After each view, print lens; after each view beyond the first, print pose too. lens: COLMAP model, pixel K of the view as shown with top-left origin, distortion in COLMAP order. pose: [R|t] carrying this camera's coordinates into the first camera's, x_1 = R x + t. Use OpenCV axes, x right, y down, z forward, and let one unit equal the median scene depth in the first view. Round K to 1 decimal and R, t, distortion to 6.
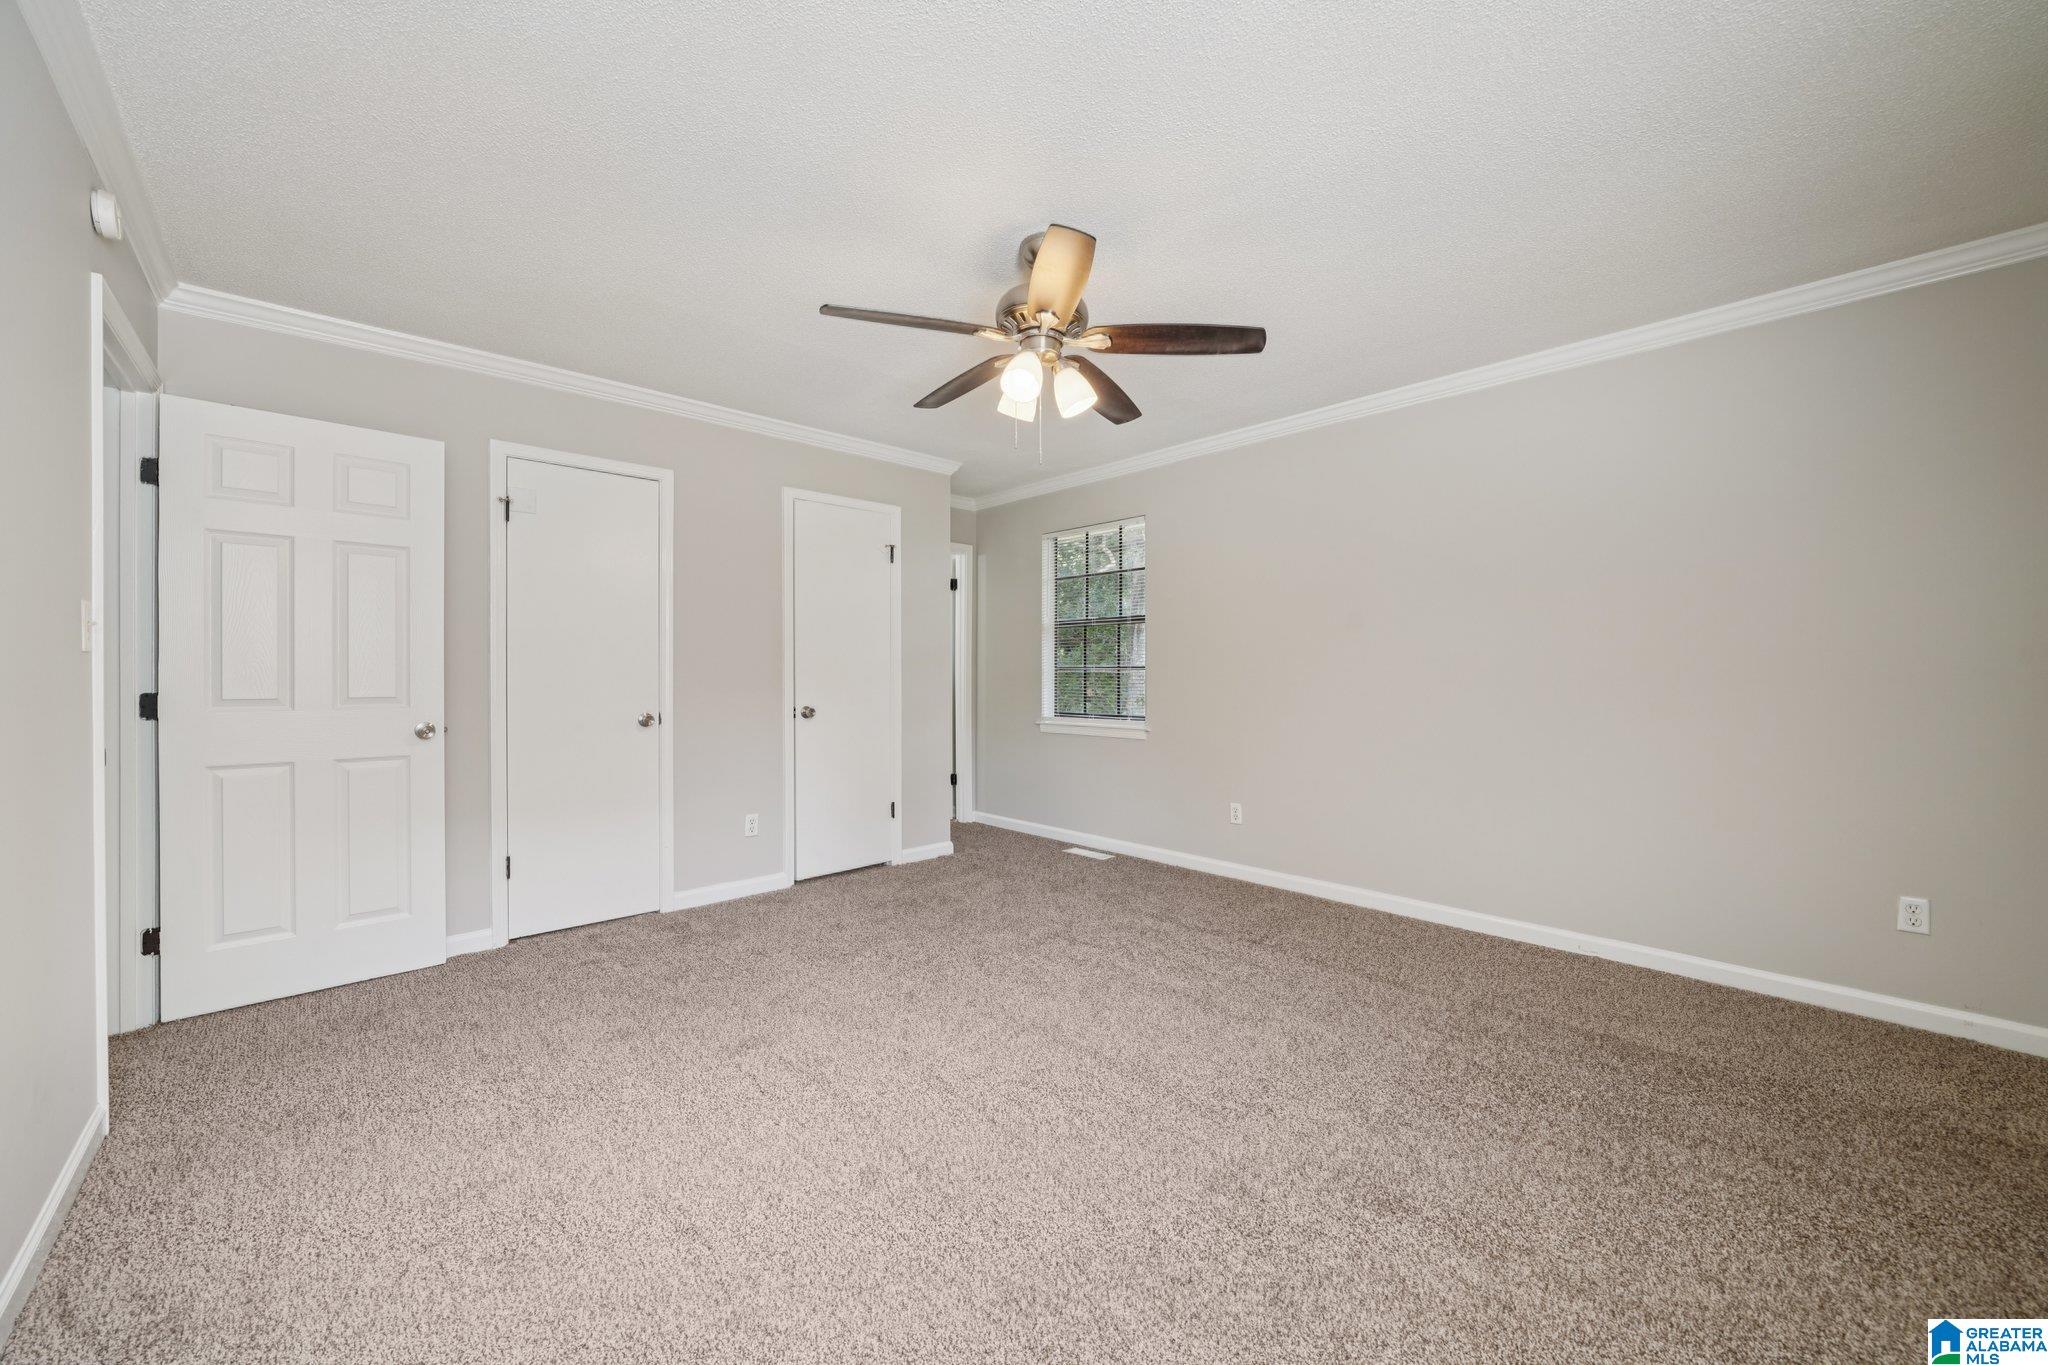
lens RADIAL K [[761.4, 0, 1026.6], [0, 761.4, 678.7], [0, 0, 1]] dist [-0.000427, -0.000032]
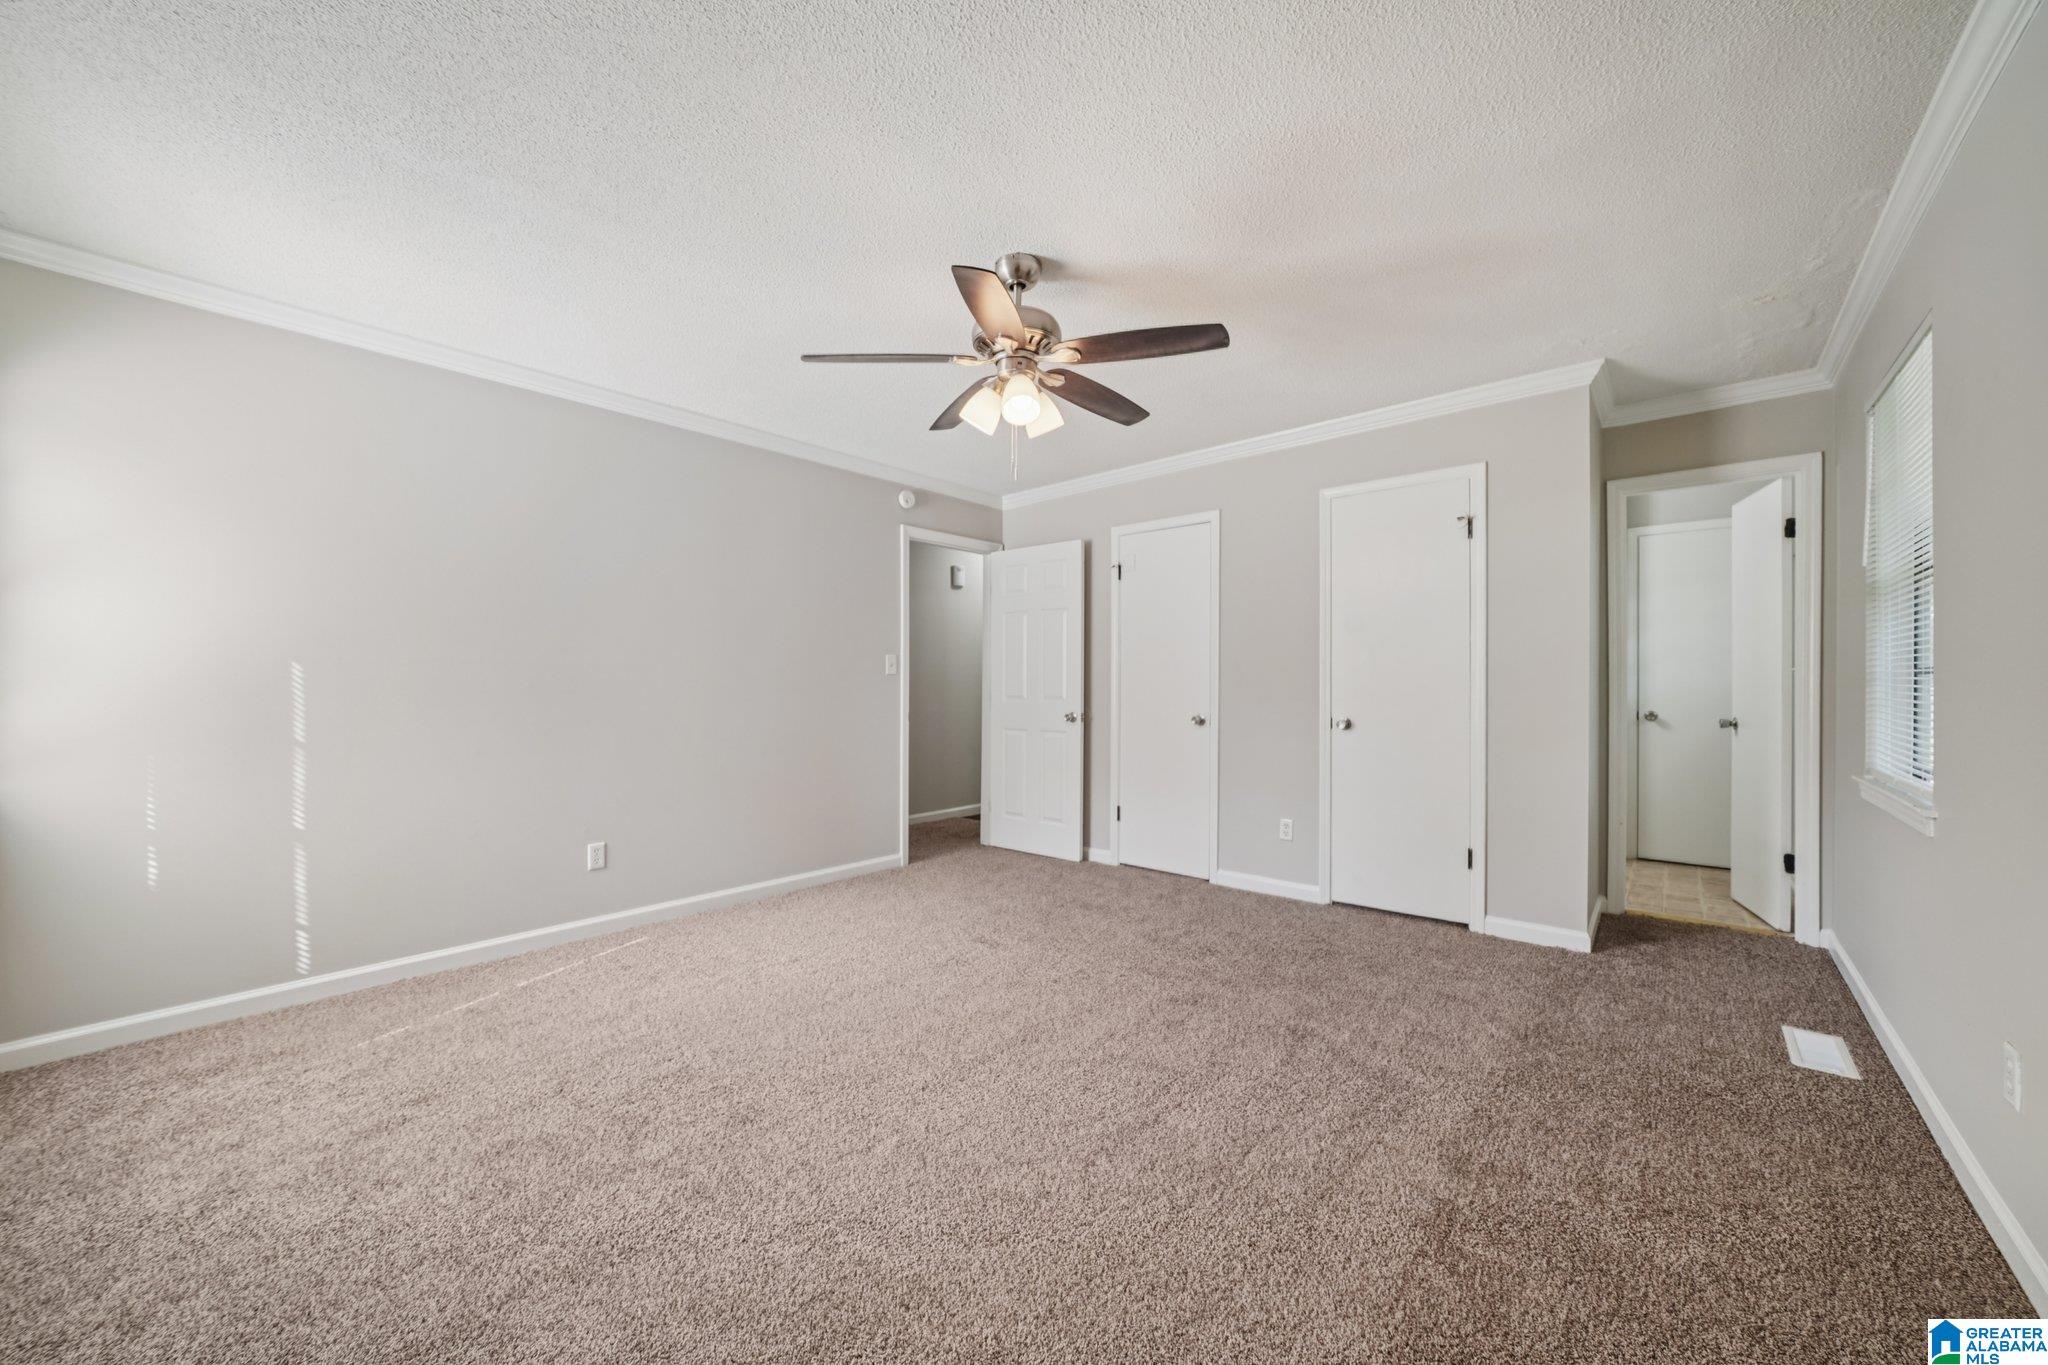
lens RADIAL K [[761.4, 0, 1026.6], [0, 761.4, 678.7], [0, 0, 1]] dist [-0.000427, -0.000032]
pose [[0.111720, 0.002552, -0.993736, 0.610334], [-0.002592, 0.999994, 0.002276, -0.013105], [0.993736, 0.002322, 0.111726, 0.521140]]
